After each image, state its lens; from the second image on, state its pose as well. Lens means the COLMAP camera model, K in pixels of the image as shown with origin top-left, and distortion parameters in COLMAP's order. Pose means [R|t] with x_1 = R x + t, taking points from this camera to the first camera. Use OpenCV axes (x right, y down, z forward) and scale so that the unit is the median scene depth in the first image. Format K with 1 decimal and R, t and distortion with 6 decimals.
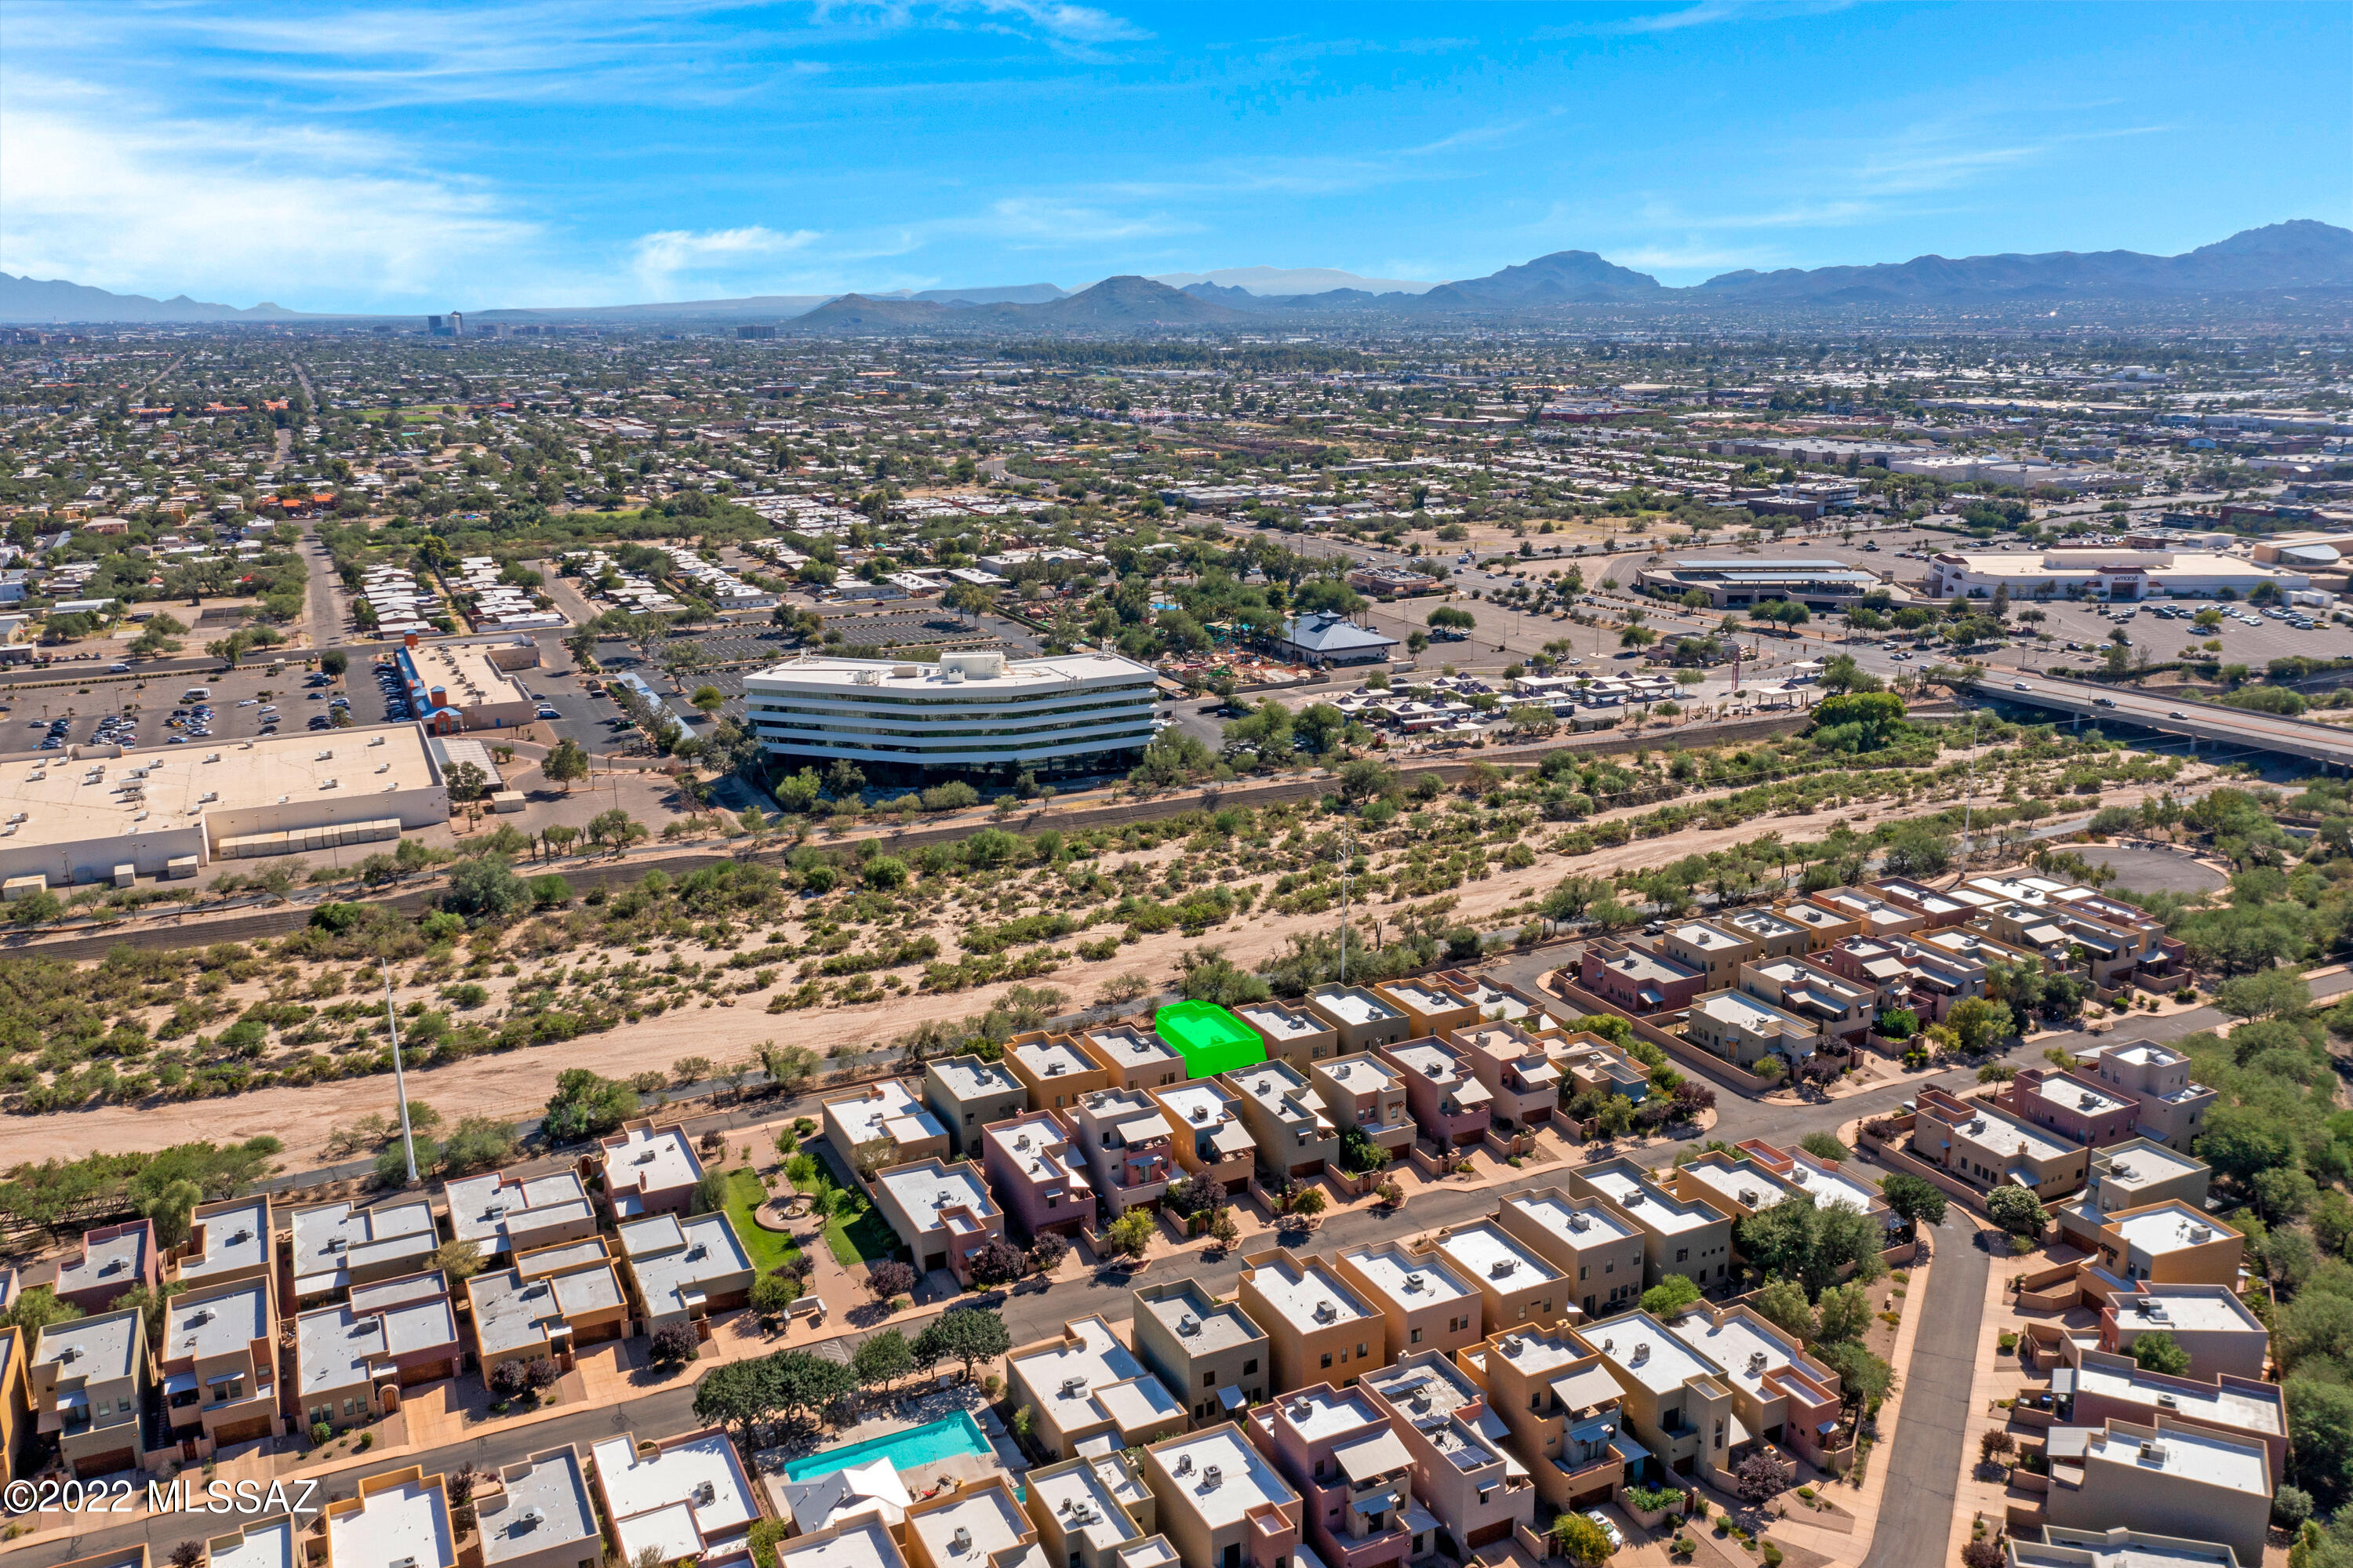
lens RADIAL K [[1843.3, 0, 1176.5], [0, 1843.3, 784.0], [0, 0, 1]] dist [-0.009101, 0.004849]
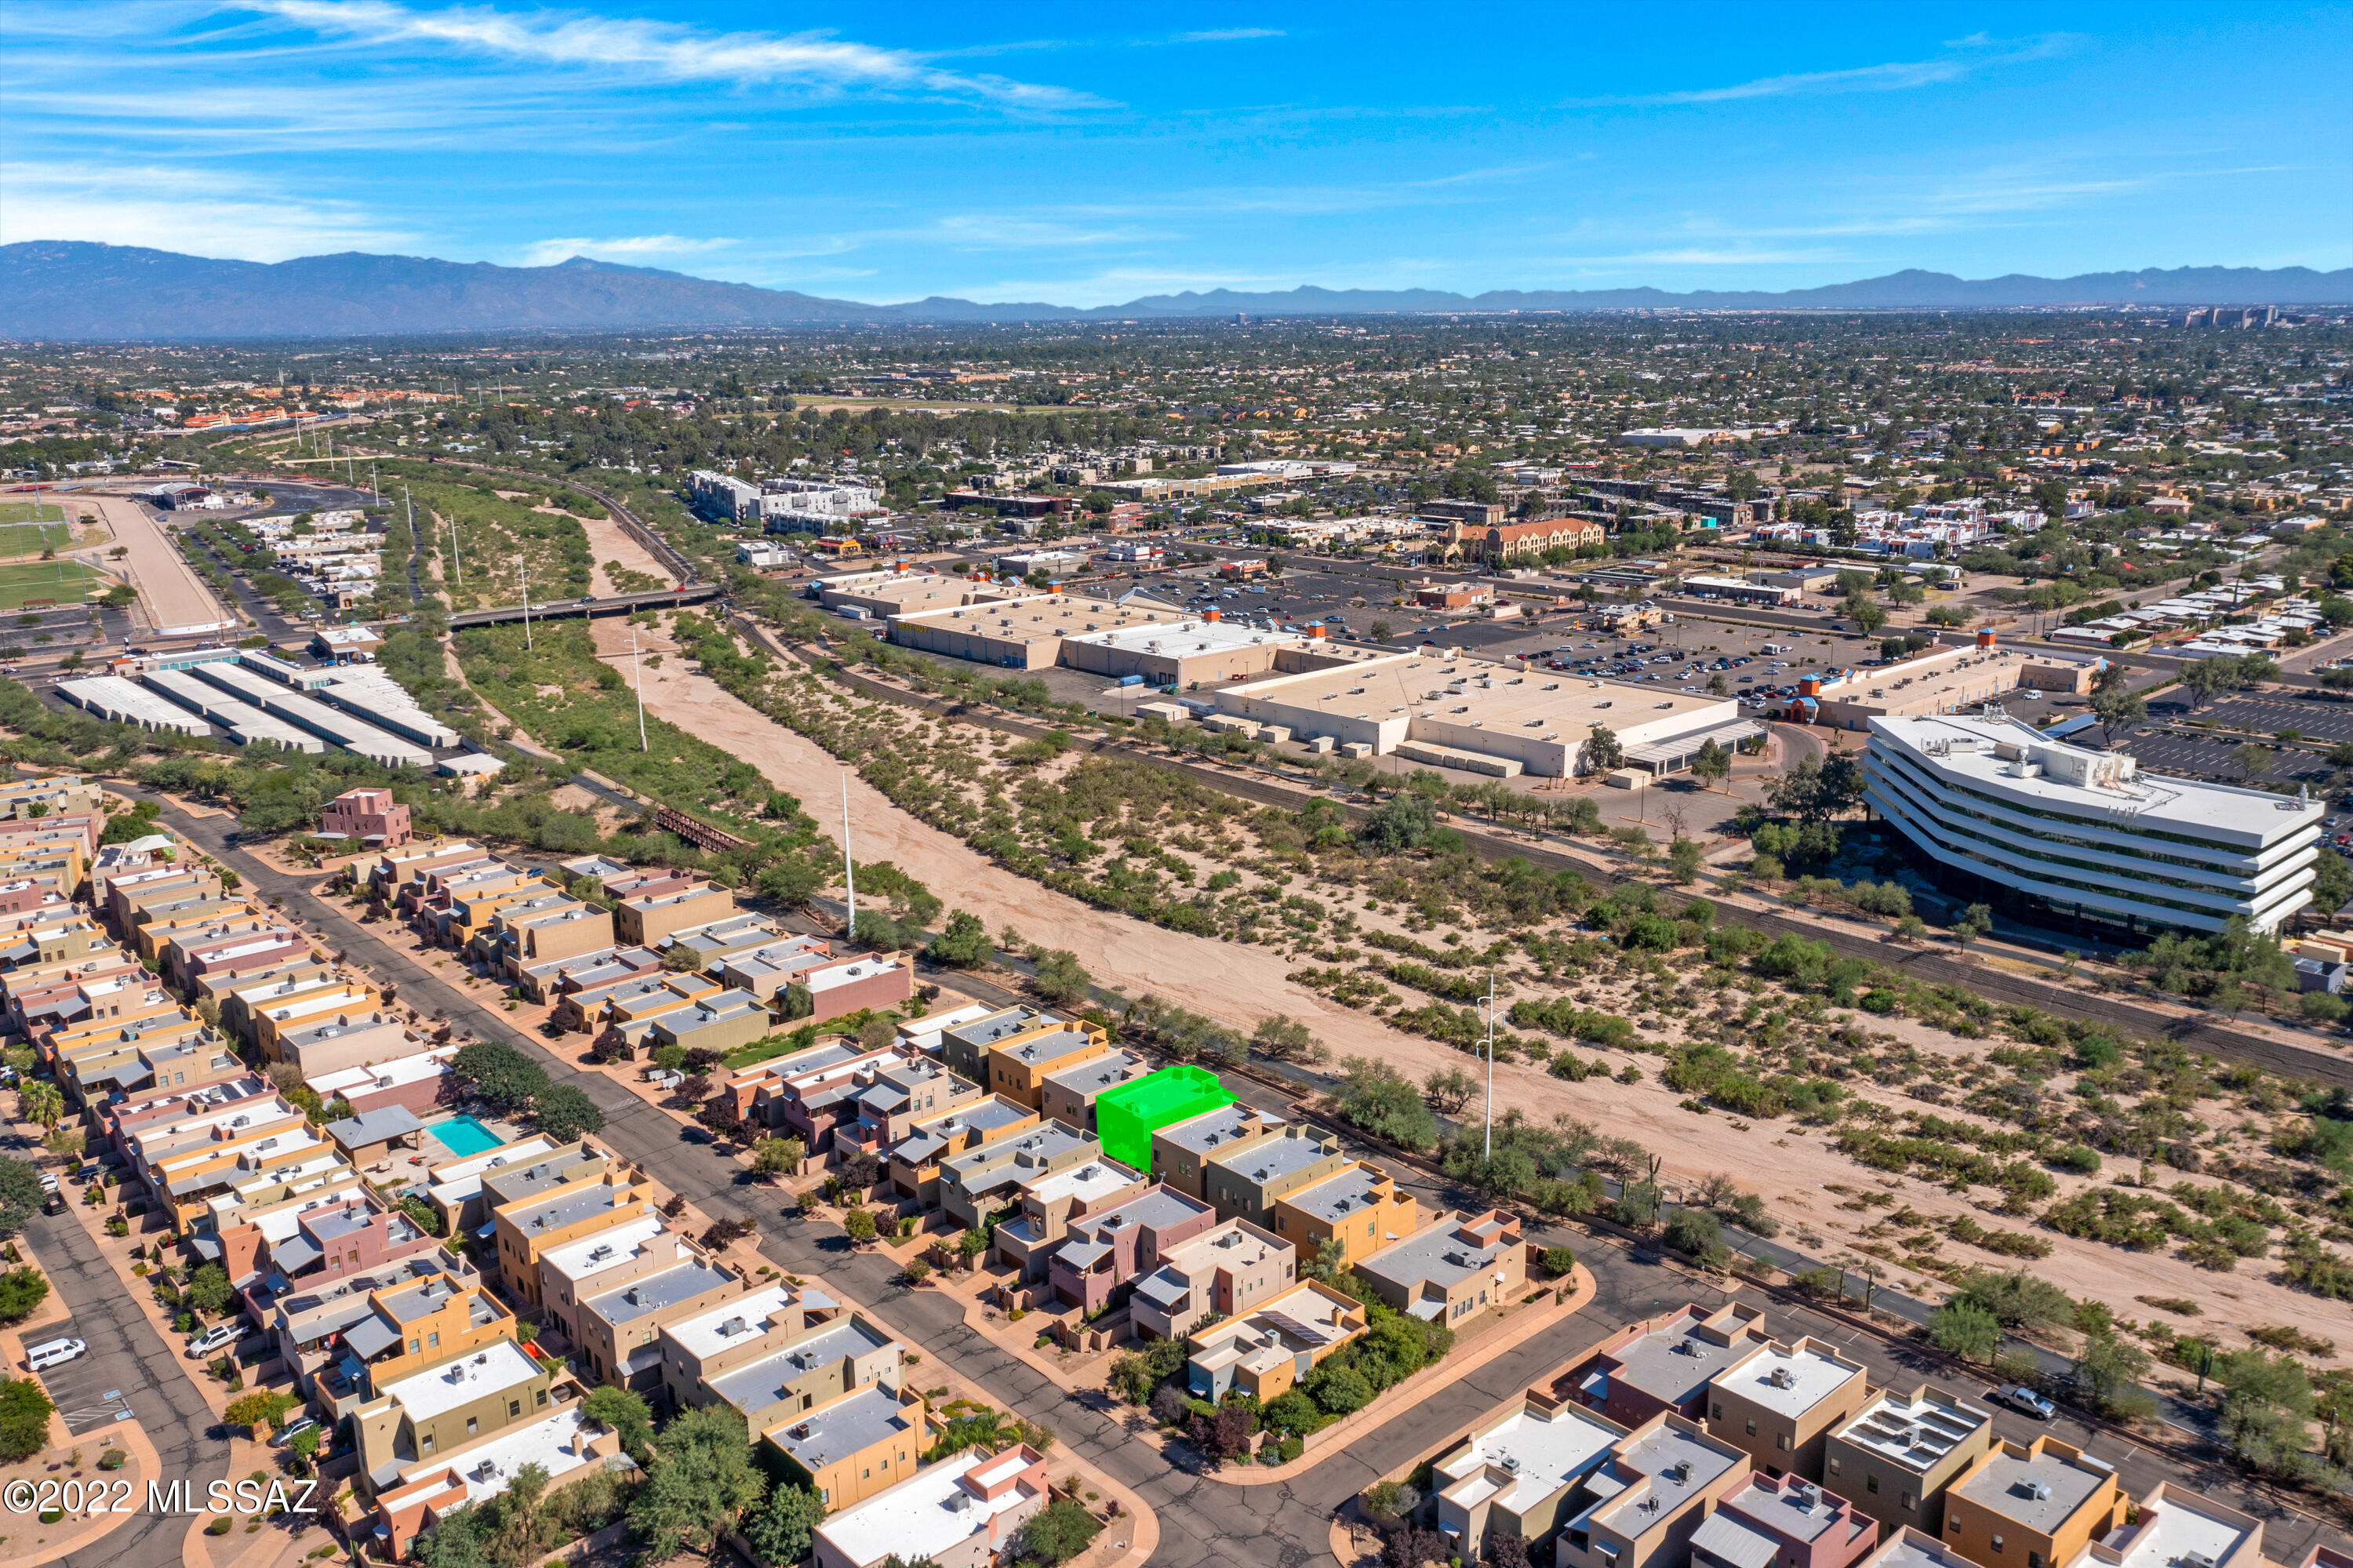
lens RADIAL K [[1843.3, 0, 1176.5], [0, 1843.3, 784.0], [0, 0, 1]] dist [-0.009101, 0.004849]
pose [[0.293002, 0.243252, -0.924650, 0.644707], [-0.231739, 0.956326, 0.178152, -0.140463], [0.927603, 0.162078, 0.336577, 0.518308]]
